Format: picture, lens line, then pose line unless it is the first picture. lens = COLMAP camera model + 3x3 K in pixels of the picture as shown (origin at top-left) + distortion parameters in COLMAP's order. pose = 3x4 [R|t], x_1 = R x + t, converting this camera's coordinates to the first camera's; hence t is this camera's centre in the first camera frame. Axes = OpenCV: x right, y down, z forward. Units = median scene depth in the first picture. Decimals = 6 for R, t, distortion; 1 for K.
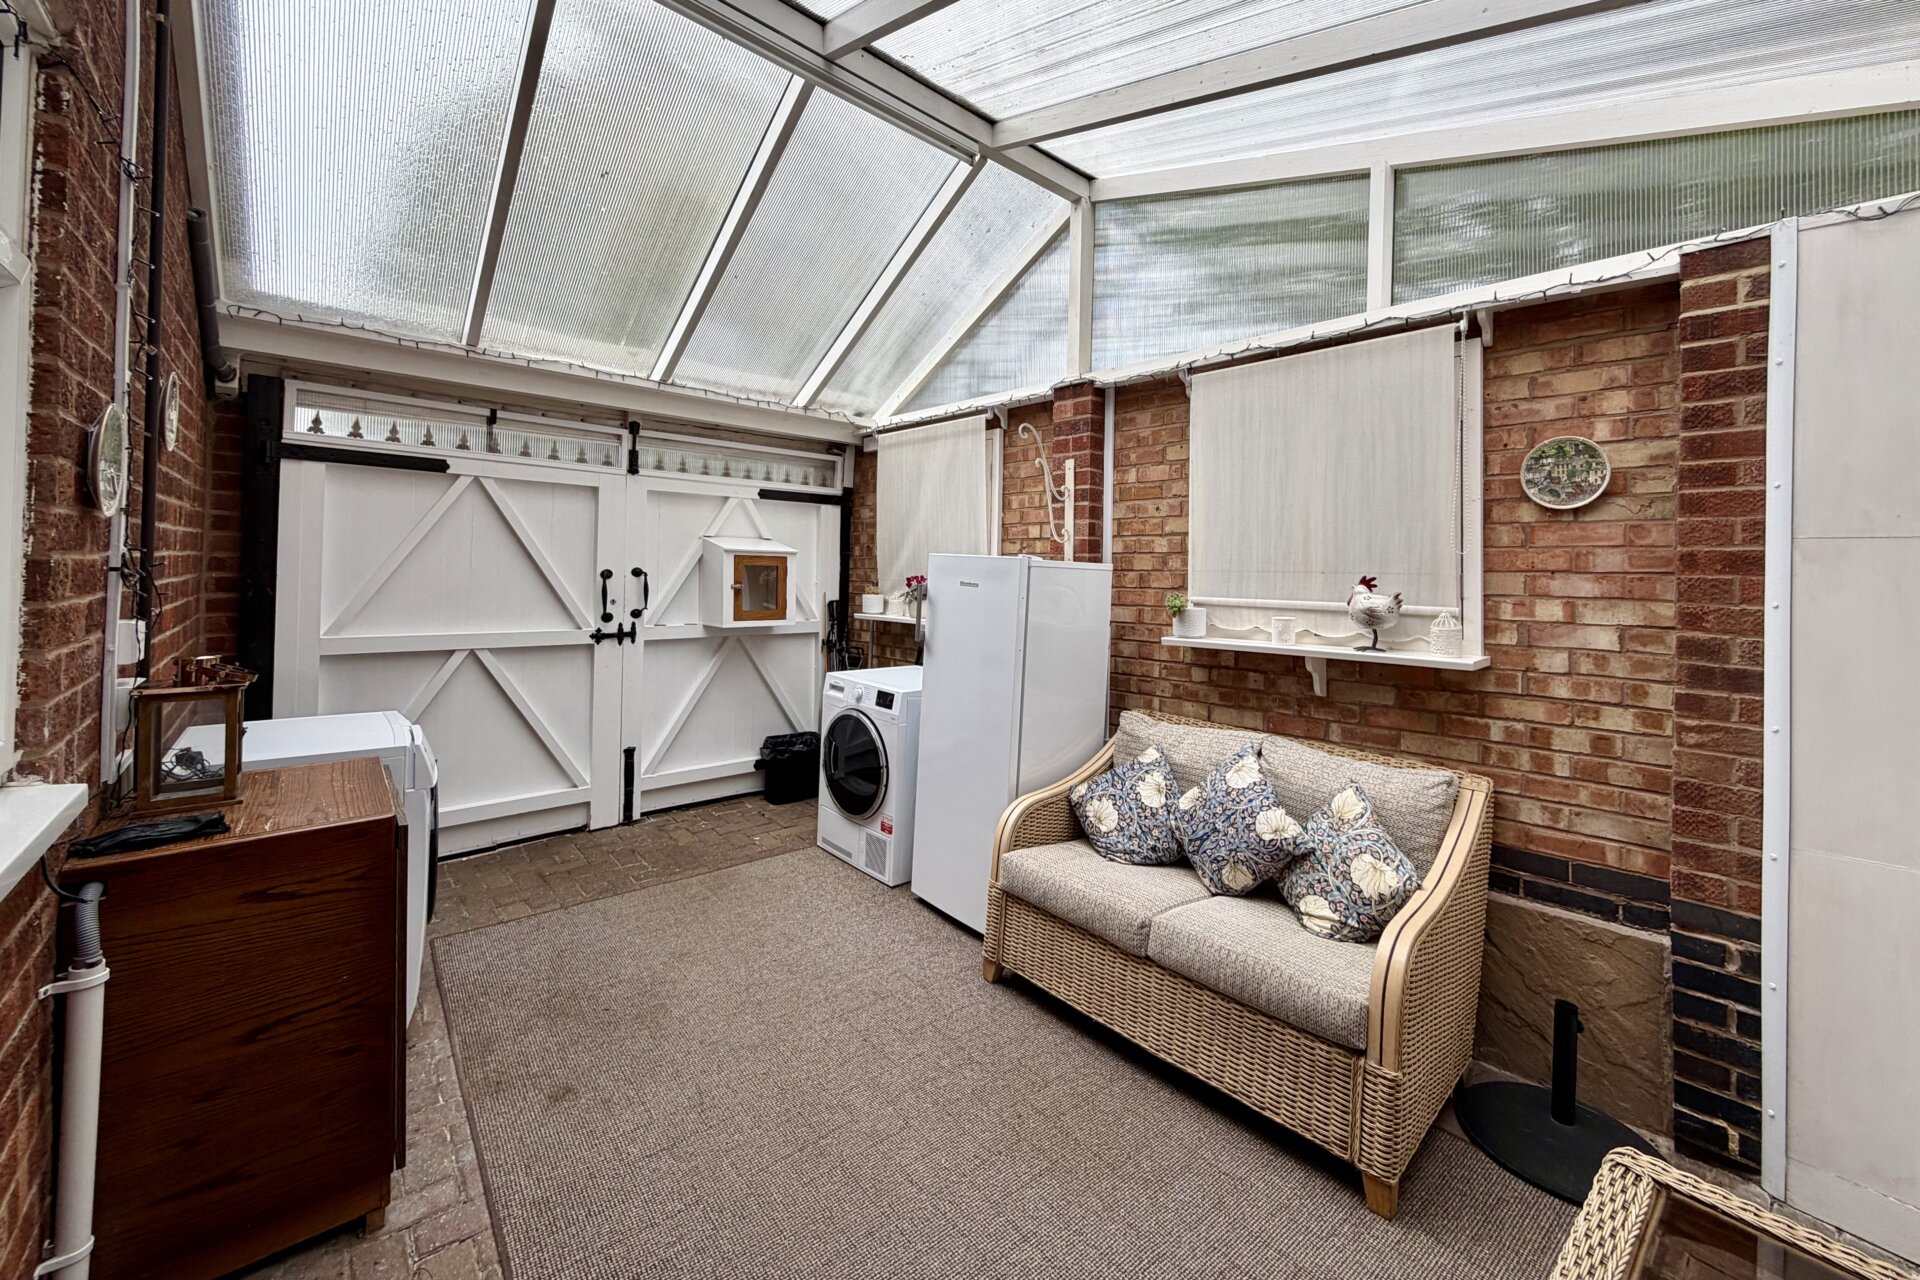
lens RADIAL K [[763.8, 0, 956.1], [0, 763.8, 560.1], [0, 0, 1]] dist [-0.002237, 0.000218]
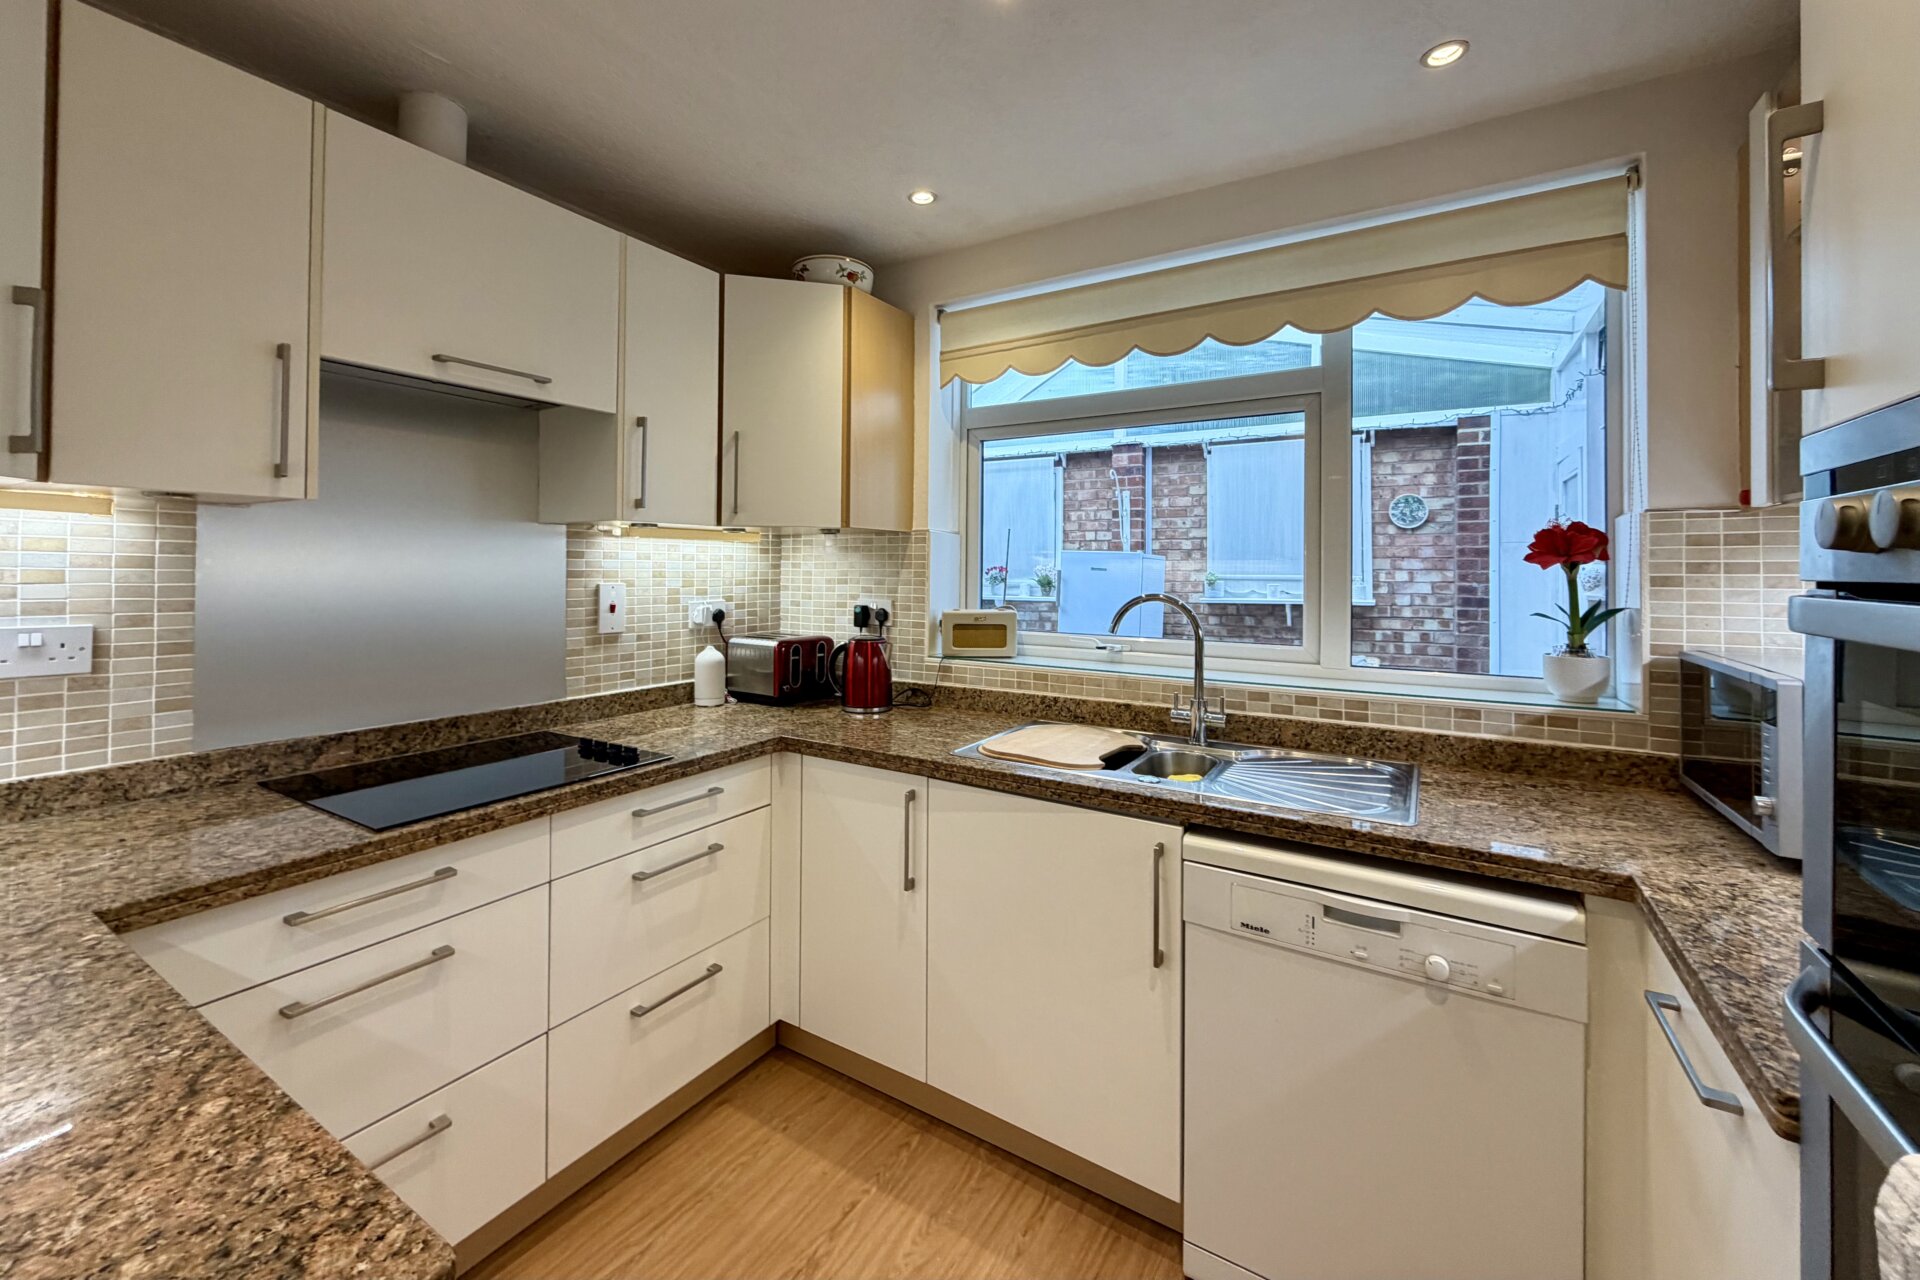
lens RADIAL K [[763.8, 0, 956.1], [0, 763.8, 560.1], [0, 0, 1]] dist [-0.002237, 0.000218]
pose [[0.948682, -0.009498, 0.316088, -1.053791], [0.007854, 0.999948, 0.006475, -0.001227], [-0.316133, -0.003661, 0.948708, -0.608495]]
